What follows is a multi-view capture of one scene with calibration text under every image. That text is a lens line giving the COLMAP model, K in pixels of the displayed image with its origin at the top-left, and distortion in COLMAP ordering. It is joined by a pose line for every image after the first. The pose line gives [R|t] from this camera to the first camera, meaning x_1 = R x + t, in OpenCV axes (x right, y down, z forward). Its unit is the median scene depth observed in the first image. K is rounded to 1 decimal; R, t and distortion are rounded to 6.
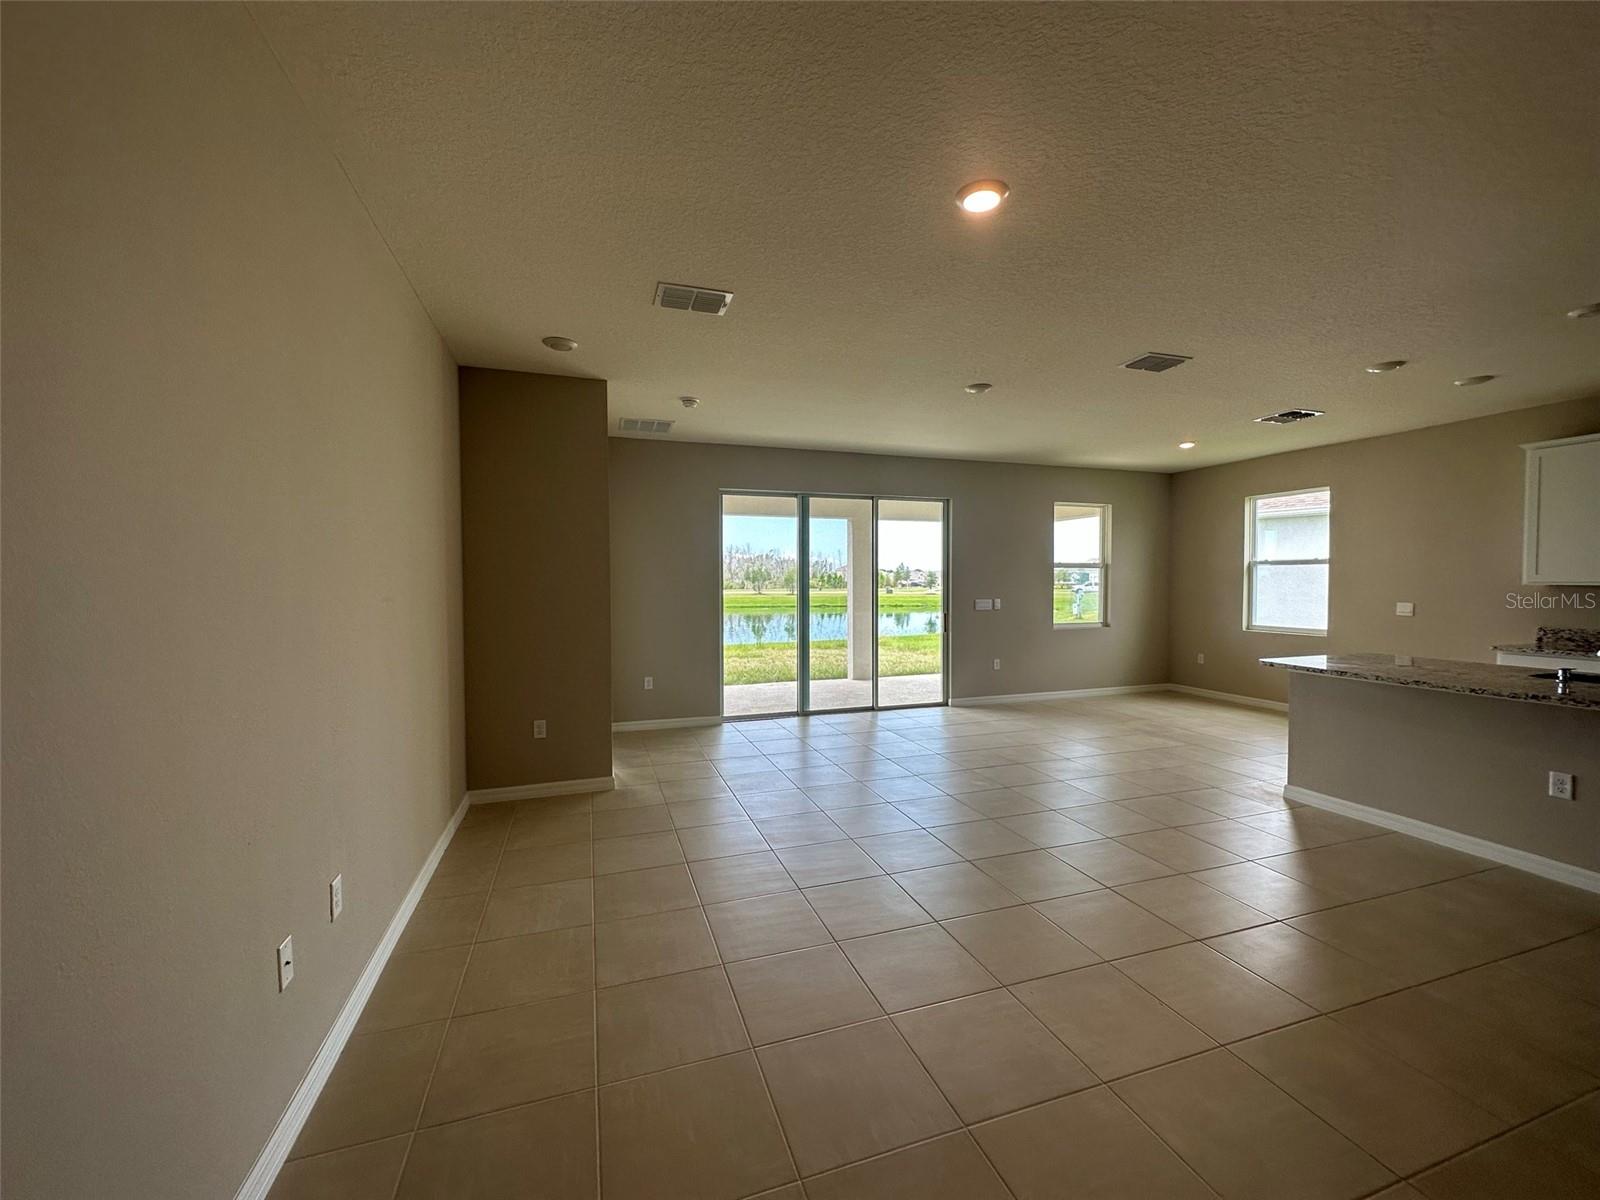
lens RADIAL K [[636.5, 0, 797.6], [0, 636.5, 595.0], [0, 0, 1]] dist [-0.002254, 0.000251]
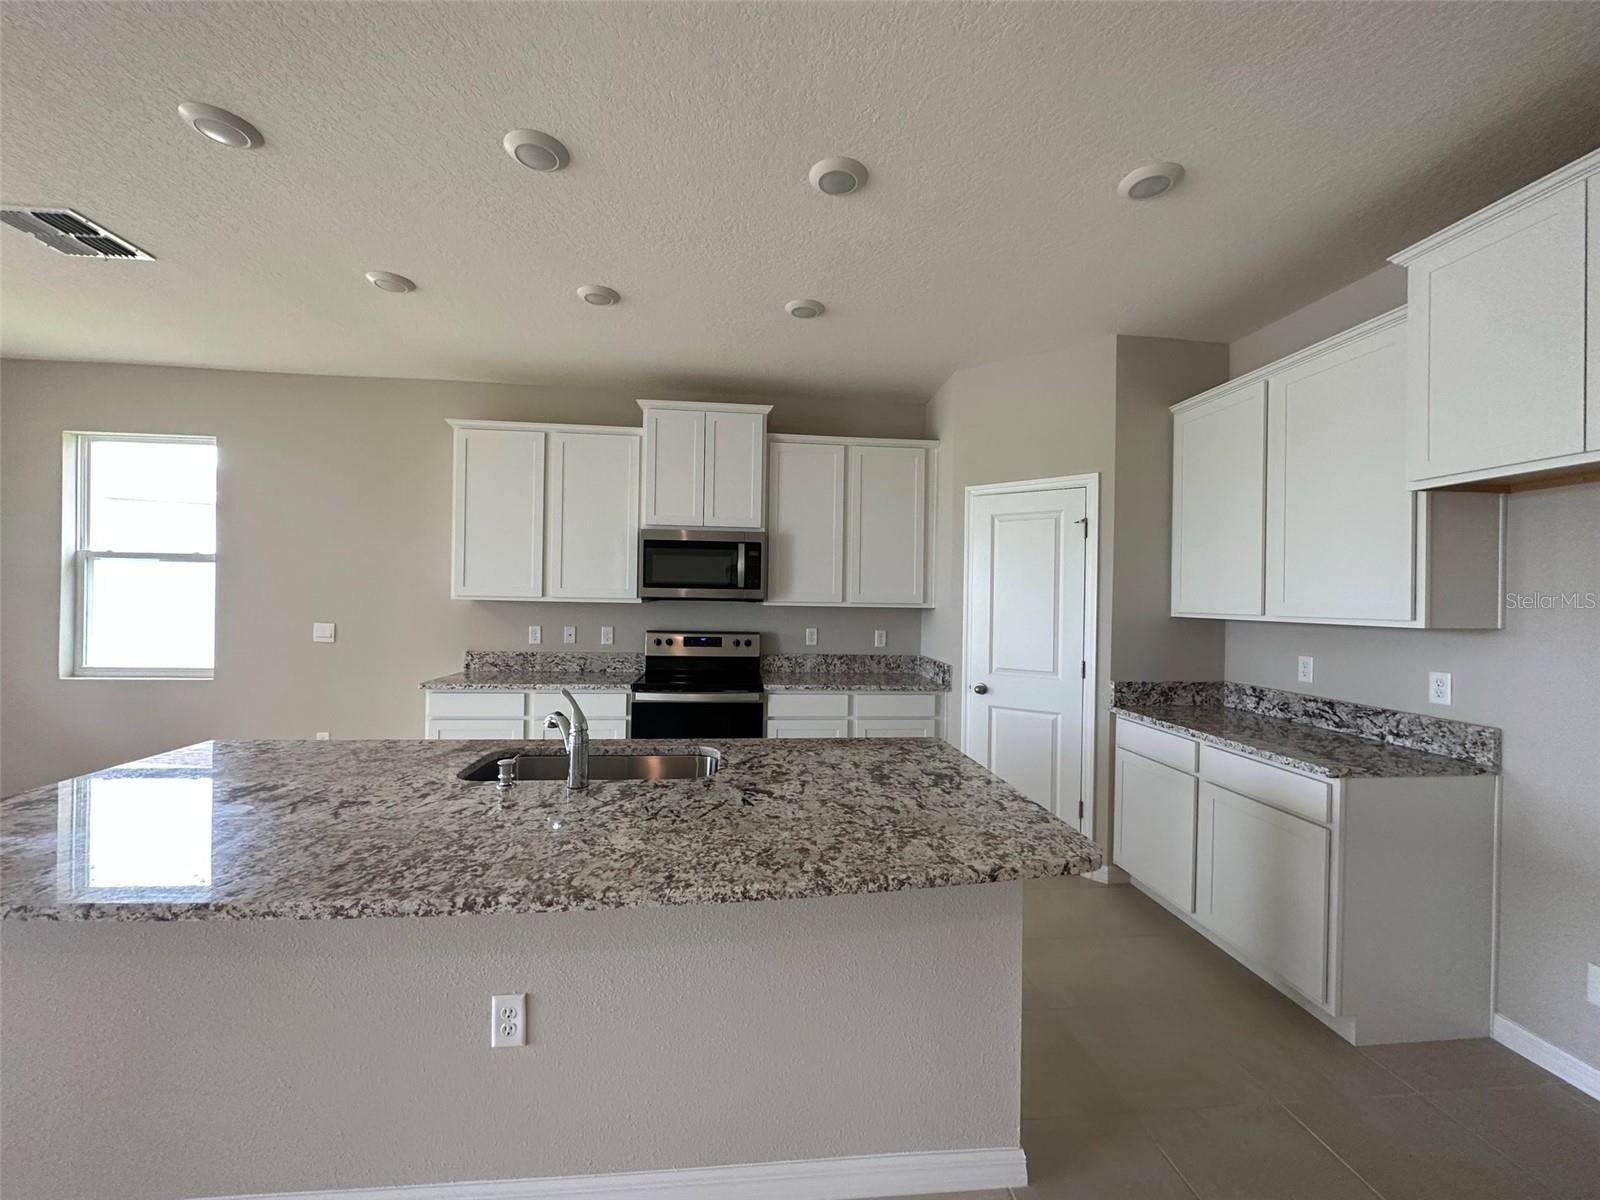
lens RADIAL K [[636.5, 0, 797.6], [0, 636.5, 595.0], [0, 0, 1]] dist [-0.002254, 0.000251]
pose [[0.220538, 0.010834, 0.975318, 0.327542], [0.002672, 0.999928, -0.011712, -0.007648], [-0.975375, 0.005189, 0.220493, 0.285746]]
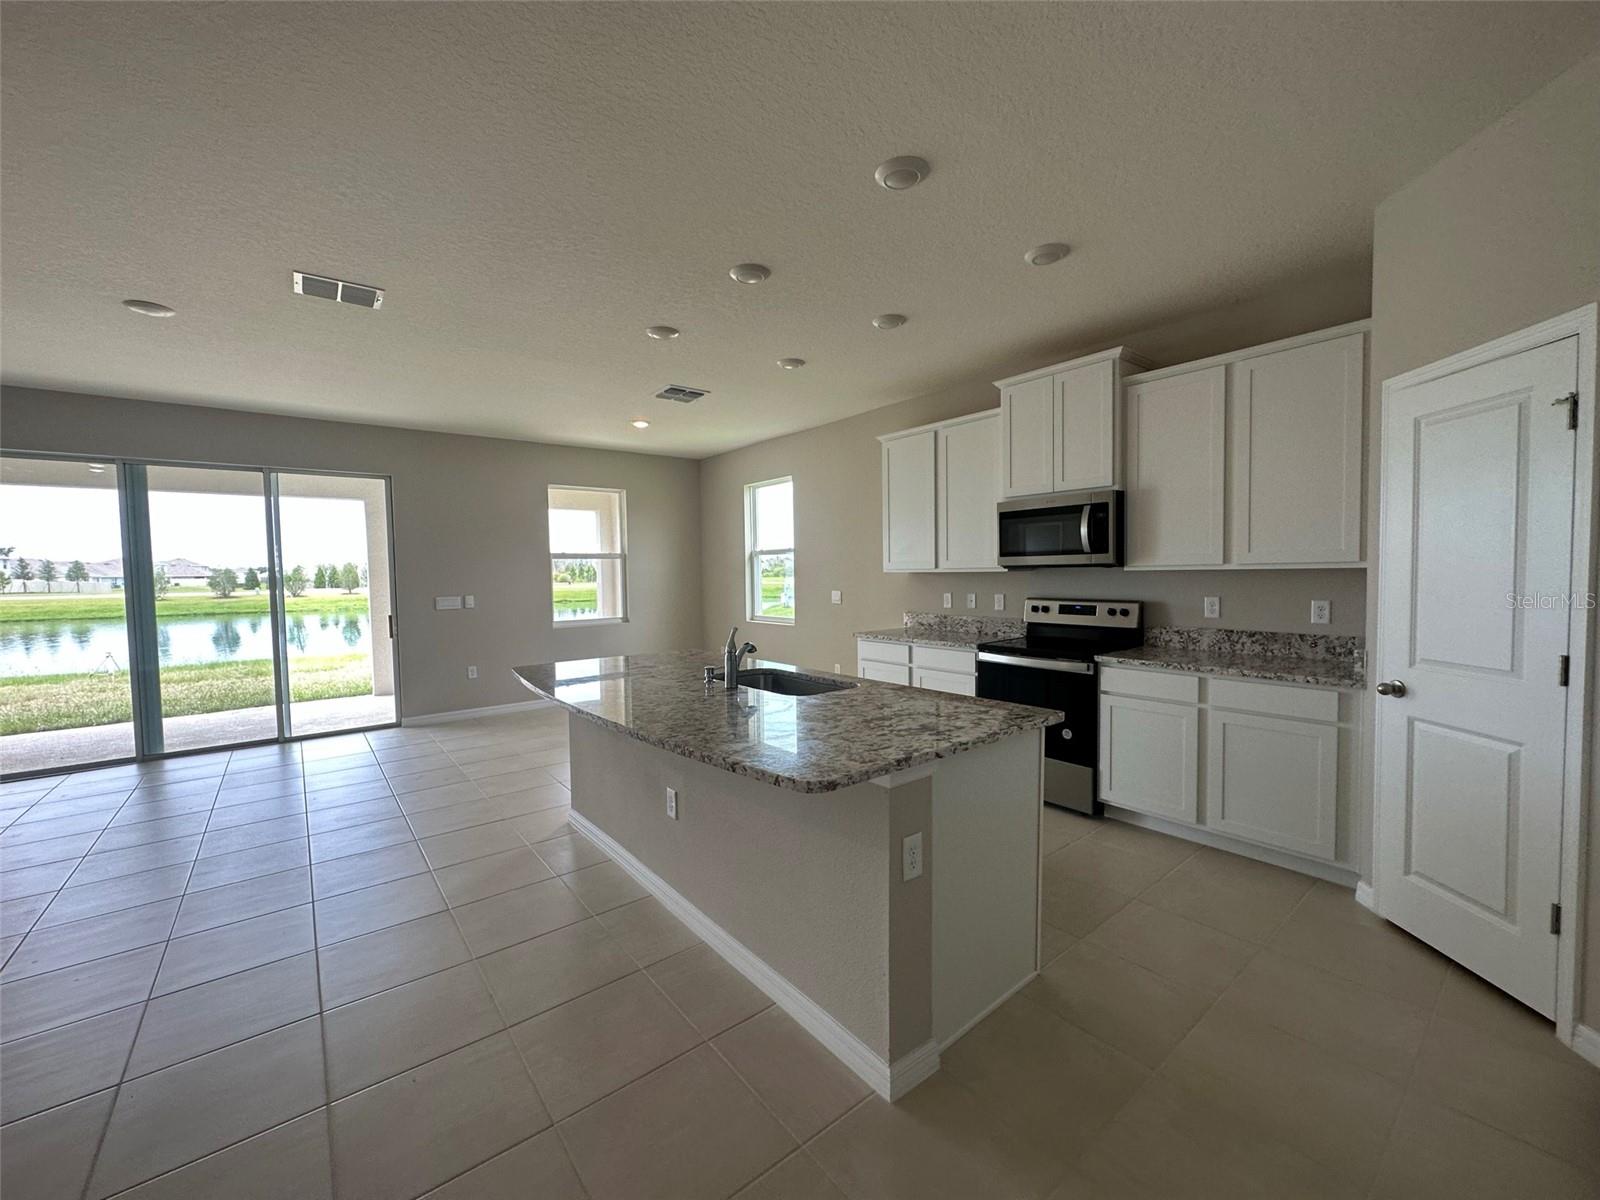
lens RADIAL K [[636.5, 0, 797.6], [0, 636.5, 595.0], [0, 0, 1]] dist [-0.002254, 0.000251]
pose [[0.938424, -0.025128, 0.344571, 0.450949], [0.020943, 0.999655, 0.015863, 0.000909], [-0.344851, -0.007670, 0.938626, 0.050963]]
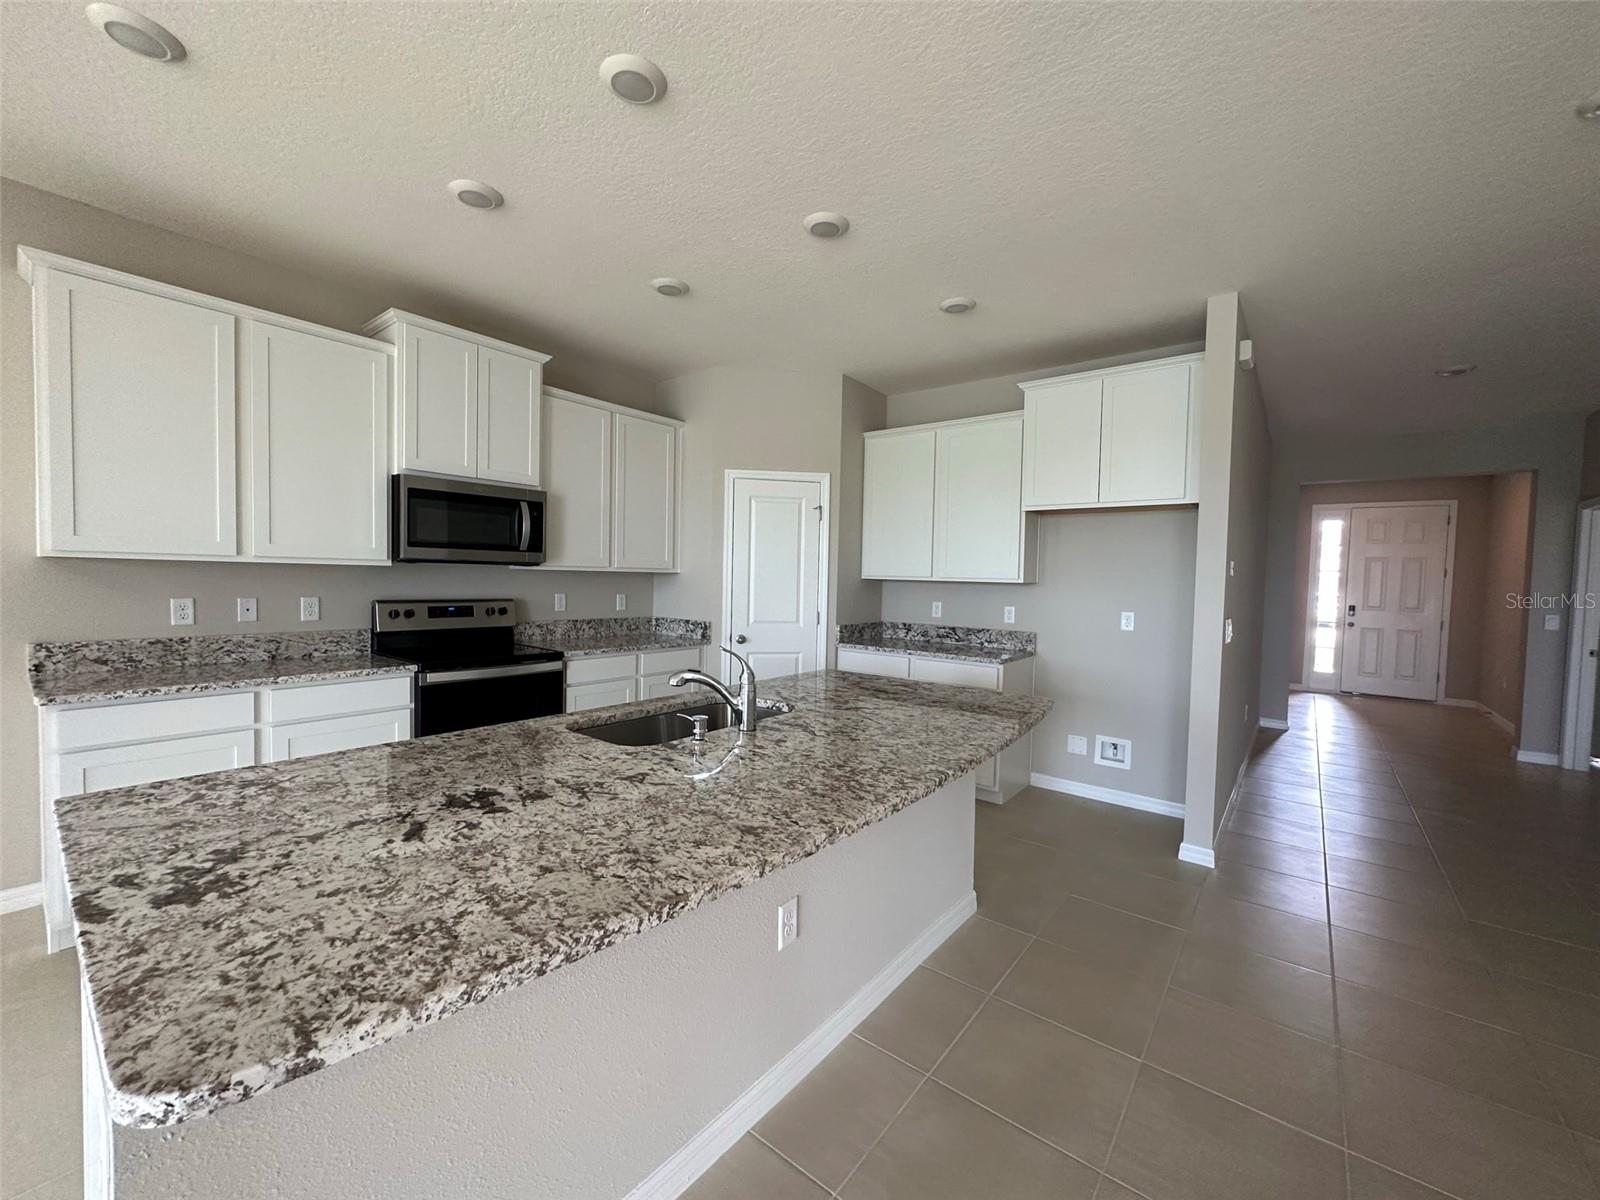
lens RADIAL K [[638.4, 0, 797.9], [0, 638.4, 595.4], [0, 0, 1]] dist [-0.007331, 0.000068]
pose [[-0.544694, -0.035587, 0.837879, 0.309997], [-0.003986, 0.999198, 0.039848, -0.005675], [-0.838625, 0.018365, -0.544399, 0.545832]]
